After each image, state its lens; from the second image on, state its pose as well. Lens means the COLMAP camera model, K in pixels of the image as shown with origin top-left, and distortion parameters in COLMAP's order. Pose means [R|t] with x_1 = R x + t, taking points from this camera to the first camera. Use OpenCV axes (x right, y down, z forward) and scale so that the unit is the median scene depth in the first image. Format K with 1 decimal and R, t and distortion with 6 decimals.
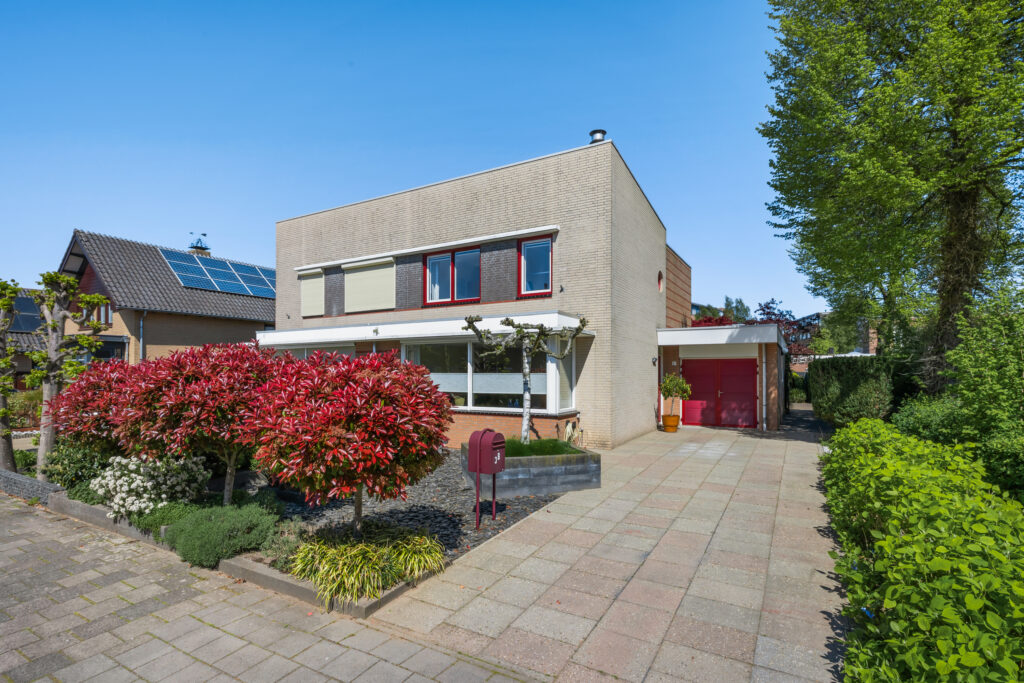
lens RADIAL K [[498.9, 0, 509.4], [0, 498.9, 374.0], [0, 0, 1]] dist [-0.000558, 0.001826]
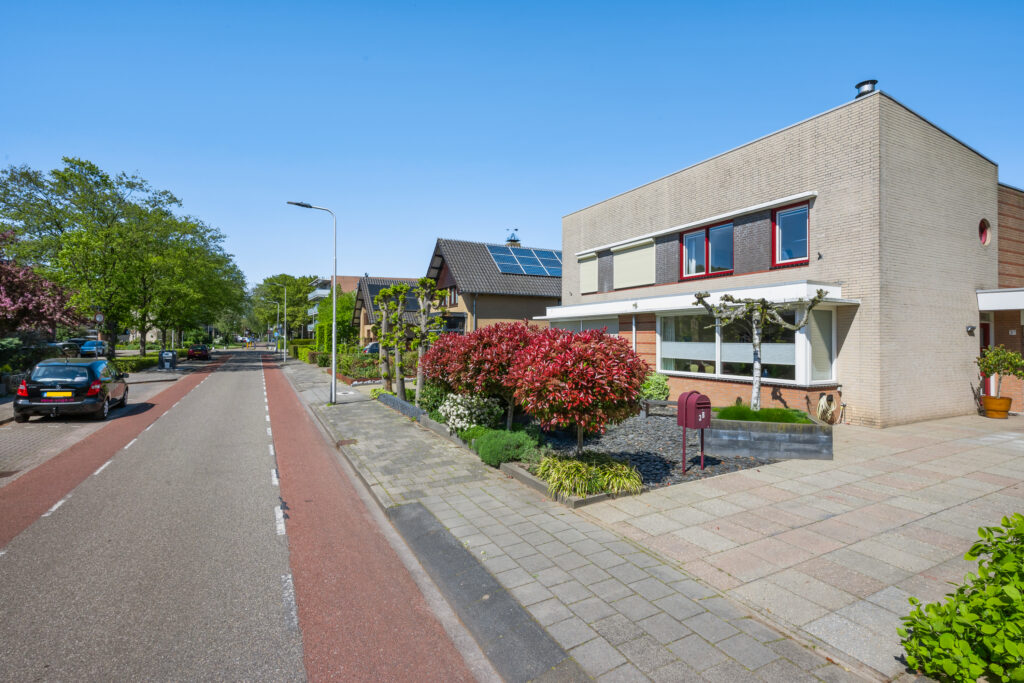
lens RADIAL K [[492.3, 0, 512.0], [0, 492.3, 341.5], [0, 0, 1]] dist [-0.003469, 0.000142]
pose [[0.841965, 0.008988, -0.539458, 0.172229], [-0.008397, 0.999958, 0.003555, -0.006406], [0.539467, 0.001537, 0.842005, -0.170277]]
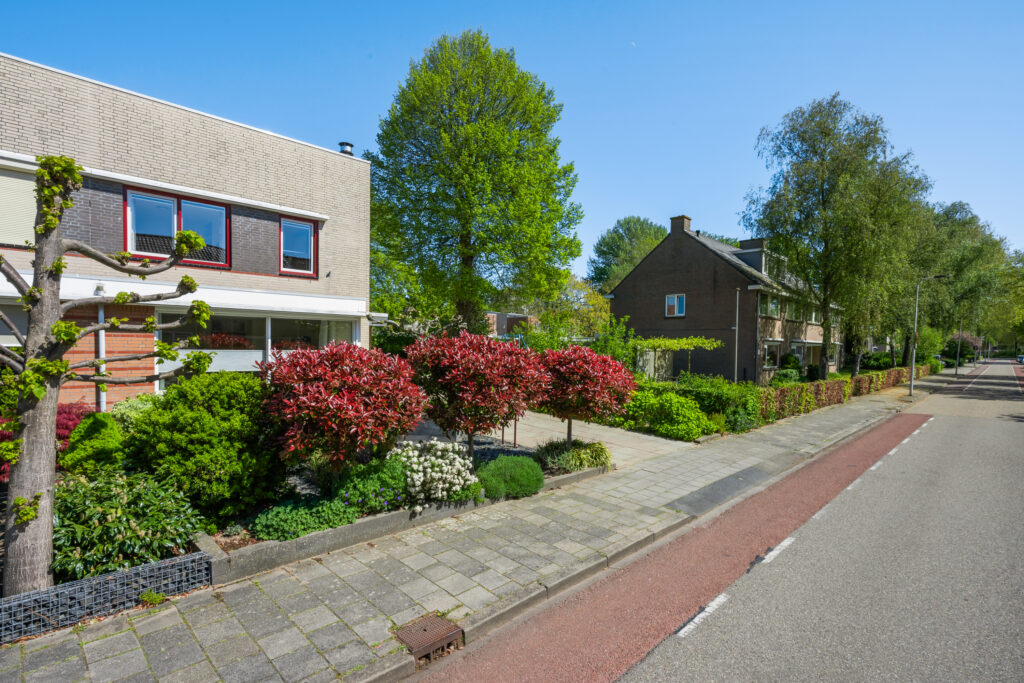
lens RADIAL K [[498.9, 0, 509.4], [0, 498.9, 374.0], [0, 0, 1]] dist [-0.000558, 0.001826]
pose [[0.259864, -0.054526, 0.964105, -1.275401], [-0.014242, 0.998080, 0.060286, -0.029643], [-0.965540, -0.029397, 0.258589, 0.447619]]
